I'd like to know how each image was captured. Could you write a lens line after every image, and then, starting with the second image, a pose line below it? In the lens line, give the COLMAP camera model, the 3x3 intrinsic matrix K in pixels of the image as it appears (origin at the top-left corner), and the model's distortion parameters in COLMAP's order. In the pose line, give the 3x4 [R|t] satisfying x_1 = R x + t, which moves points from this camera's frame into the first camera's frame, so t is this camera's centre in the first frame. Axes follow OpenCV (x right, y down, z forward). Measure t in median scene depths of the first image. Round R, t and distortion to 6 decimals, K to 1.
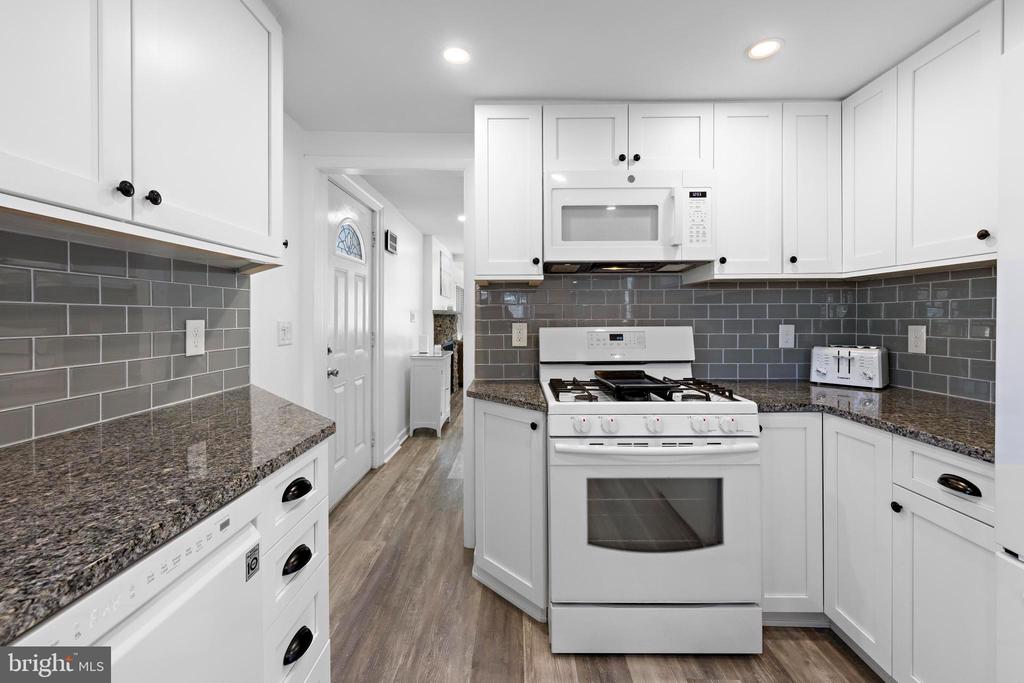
lens RADIAL K [[413.1, 0, 515.3], [0, 413.1, 321.3], [0, 0, 1]] dist [0.012960, -0.000277]
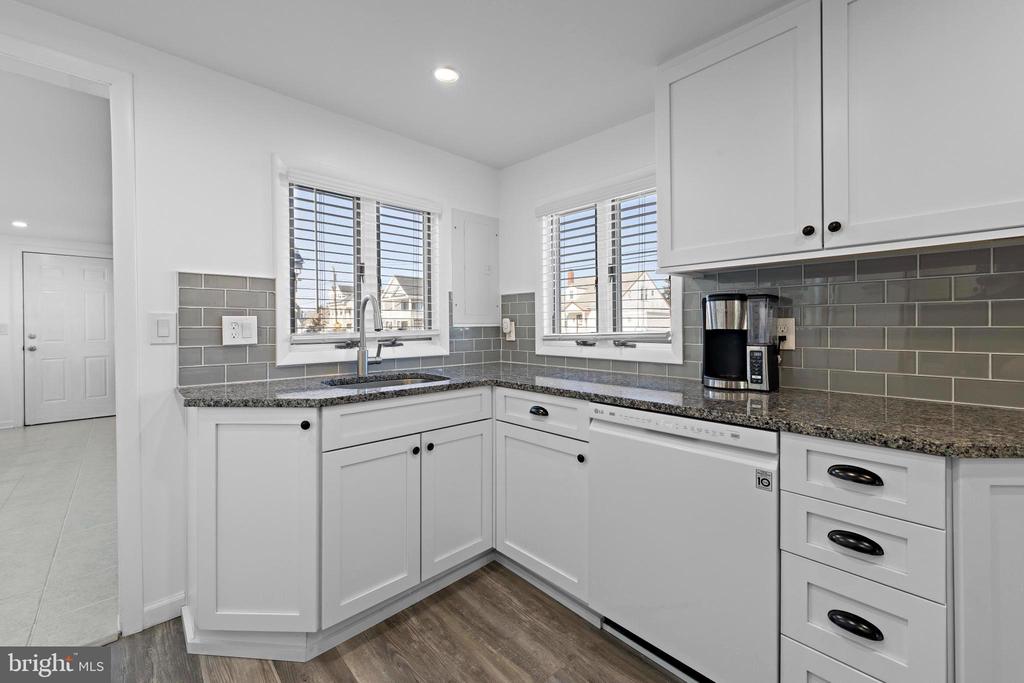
lens RADIAL K [[413.1, 0, 516.7], [0, 413.1, 329.0], [0, 0, 1]] dist [0.012960, -0.000277]
pose [[-0.719564, 0.015672, -0.694249, 0.694857], [0.004276, 0.999826, 0.018138, 0.012624], [0.694413, 0.010083, -0.719506, 1.008942]]
